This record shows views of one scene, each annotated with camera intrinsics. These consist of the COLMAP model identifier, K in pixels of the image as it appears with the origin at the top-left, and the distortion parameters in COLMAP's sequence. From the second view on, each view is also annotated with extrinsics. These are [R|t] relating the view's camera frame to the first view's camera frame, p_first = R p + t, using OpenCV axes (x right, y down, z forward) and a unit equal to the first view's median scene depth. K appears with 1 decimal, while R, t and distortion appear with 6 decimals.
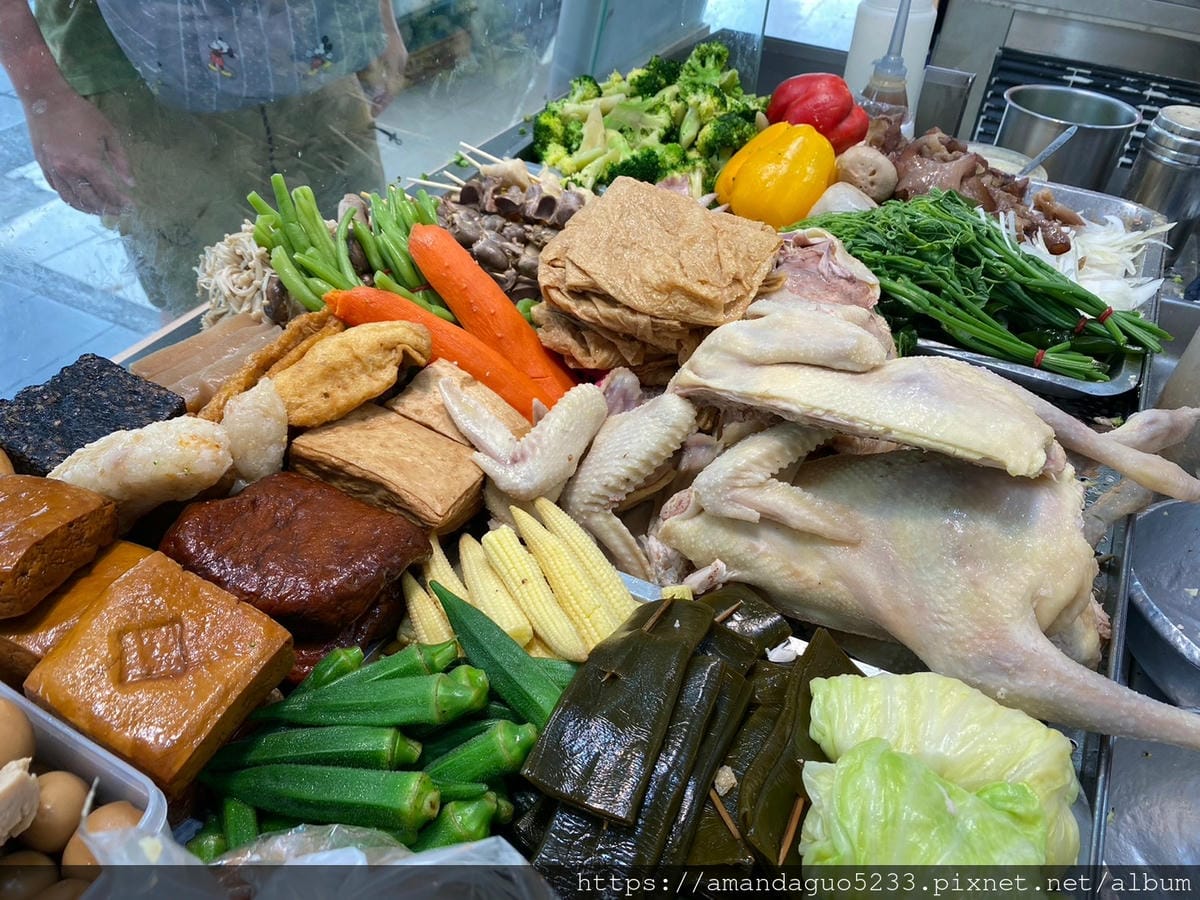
lens RADIAL K [[898.7, 0, 604.4], [0, 898.7, 431.9], [0, 0, 1]] dist [0.007743, -0.009572]
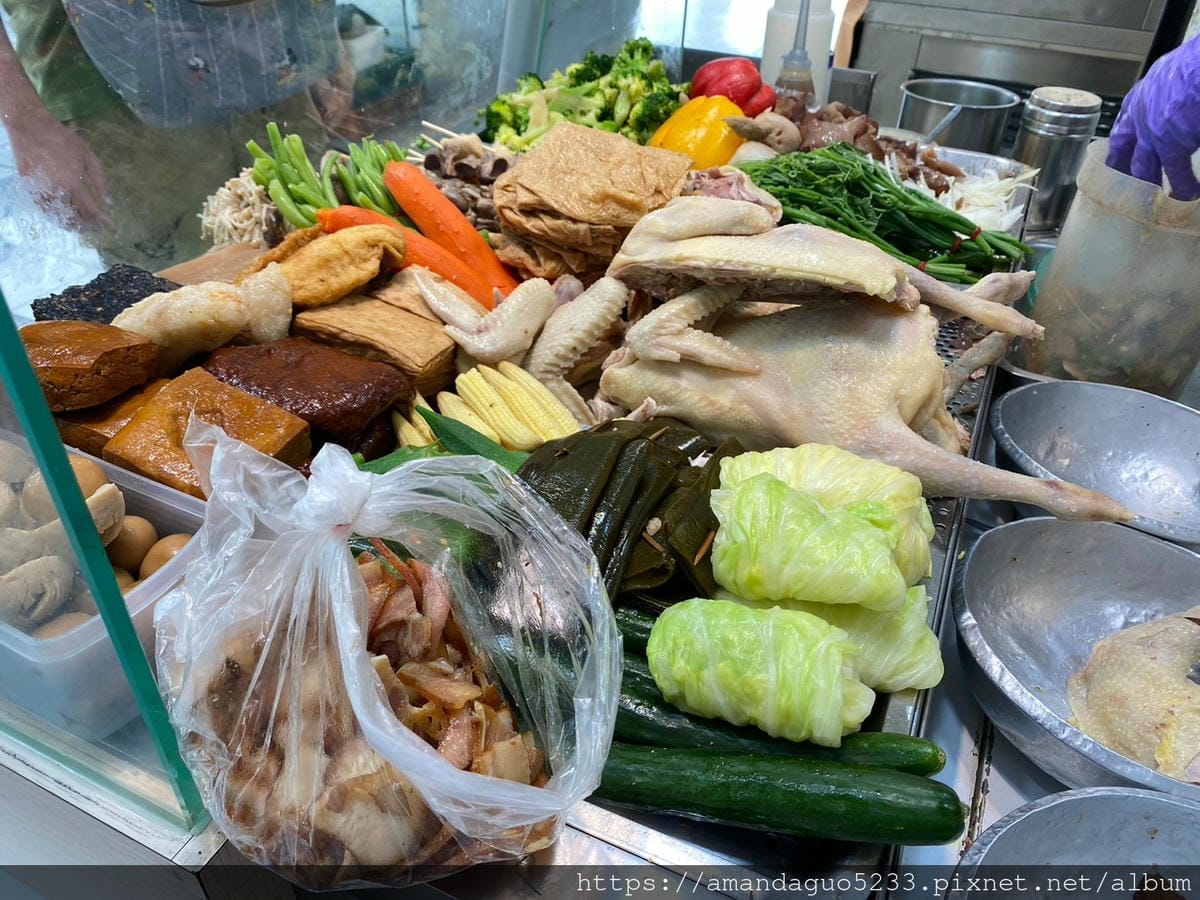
lens RADIAL K [[911.8, 0, 600.0], [0, 911.8, 450.0], [0, 0, 1]] dist [-0.000327, 0.000144]
pose [[0.998471, -0.045084, 0.031979, 0.013595], [0.046878, 0.997229, -0.057772, 0.235081], [-0.029286, 0.059183, 0.997817, -0.193903]]
